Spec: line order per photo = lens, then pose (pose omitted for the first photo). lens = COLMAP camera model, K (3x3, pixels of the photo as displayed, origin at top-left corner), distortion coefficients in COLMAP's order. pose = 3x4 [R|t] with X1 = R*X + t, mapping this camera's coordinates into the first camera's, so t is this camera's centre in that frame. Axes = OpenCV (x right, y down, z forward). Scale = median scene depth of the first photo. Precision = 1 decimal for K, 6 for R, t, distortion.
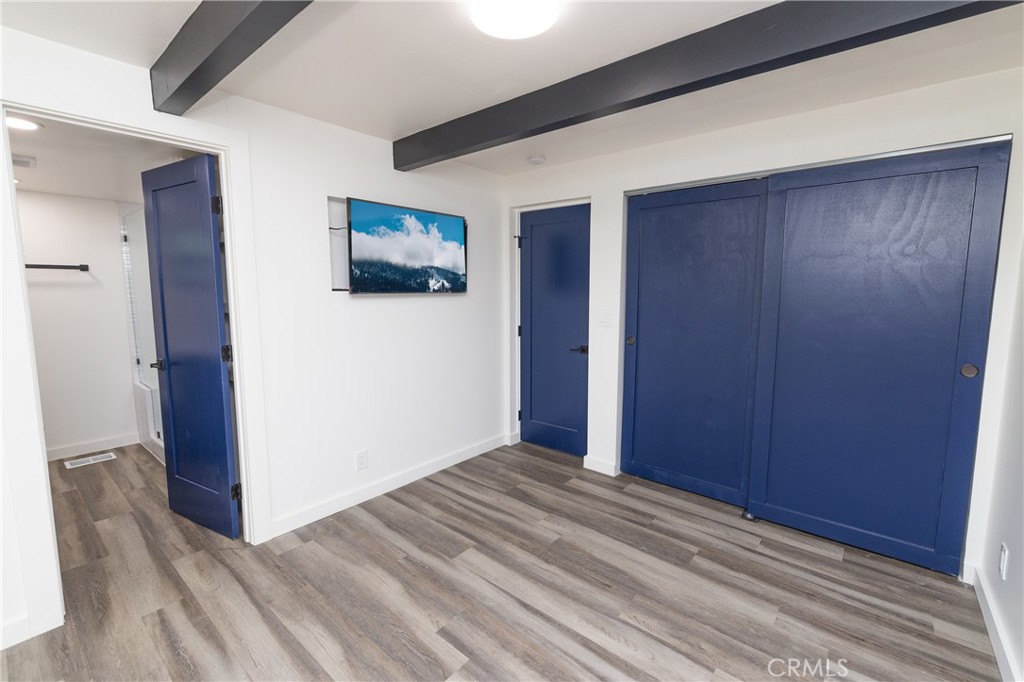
lens RADIAL K [[441.6, 0, 510.2], [0, 441.6, 340.0], [0, 0, 1]] dist [0.004715, -0.000022]
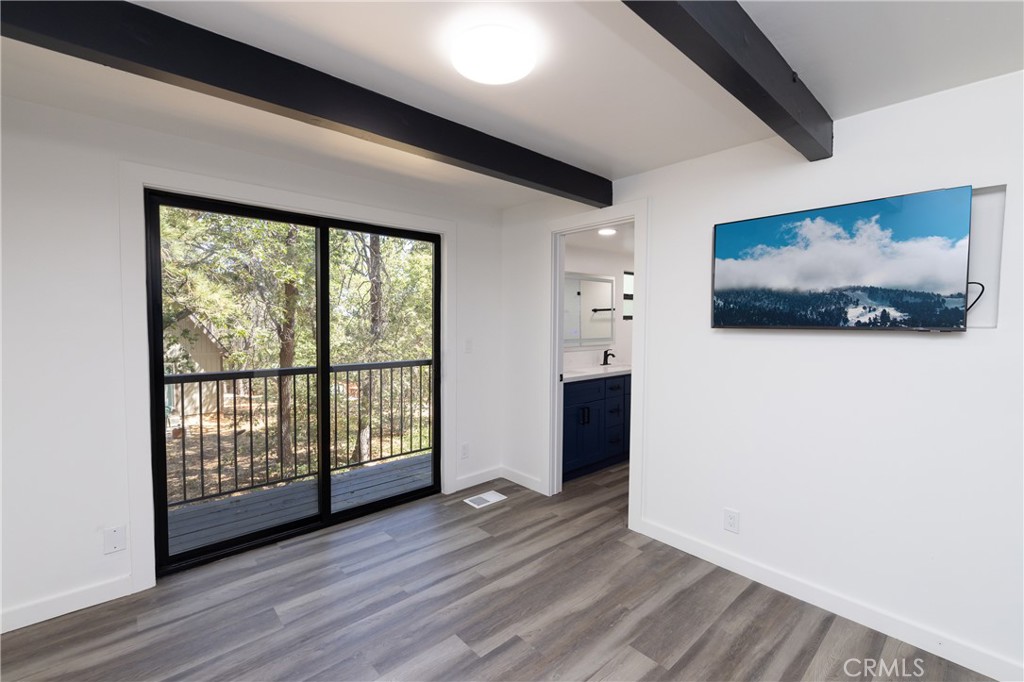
lens RADIAL K [[441.6, 0, 521.1], [0, 441.6, 334.9], [0, 0, 1]] dist [0.004715, -0.000022]
pose [[-0.126842, 0.029985, -0.991470, 0.572402], [-0.116819, 0.992136, 0.044950, -0.078302], [0.985020, 0.121524, -0.122342, 0.679793]]
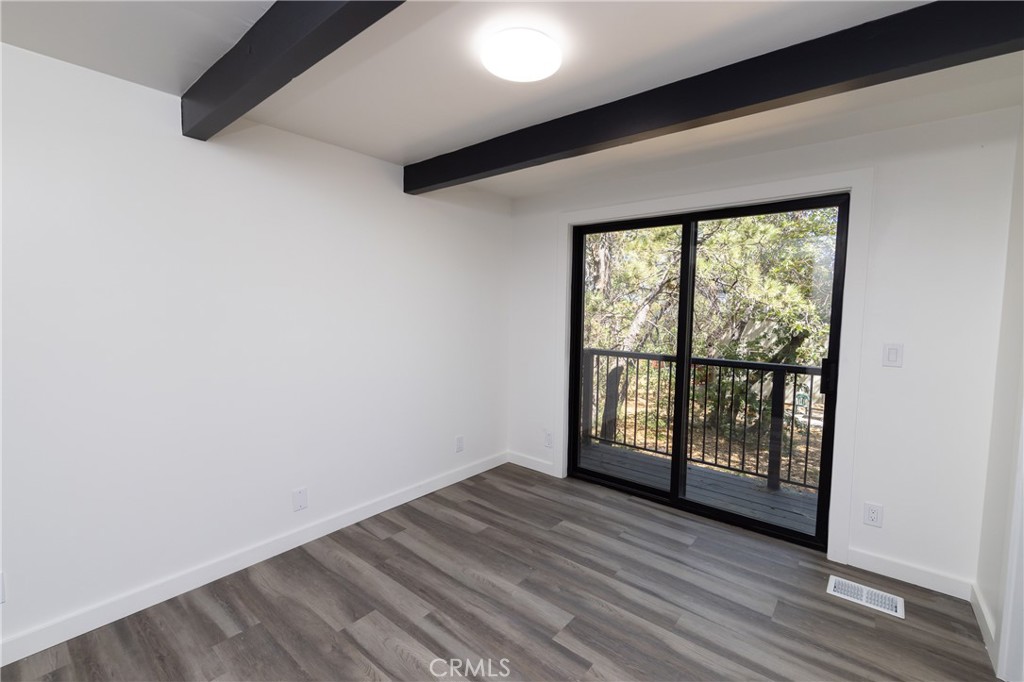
lens RADIAL K [[441.6, 0, 513.5], [0, 441.6, 338.9], [0, 0, 1]] dist [0.004715, -0.000022]
pose [[-0.999805, -0.017439, -0.009239, 0.017337], [-0.018809, 0.983734, 0.178643, -0.135033], [0.005973, 0.178782, -0.983871, 1.177393]]
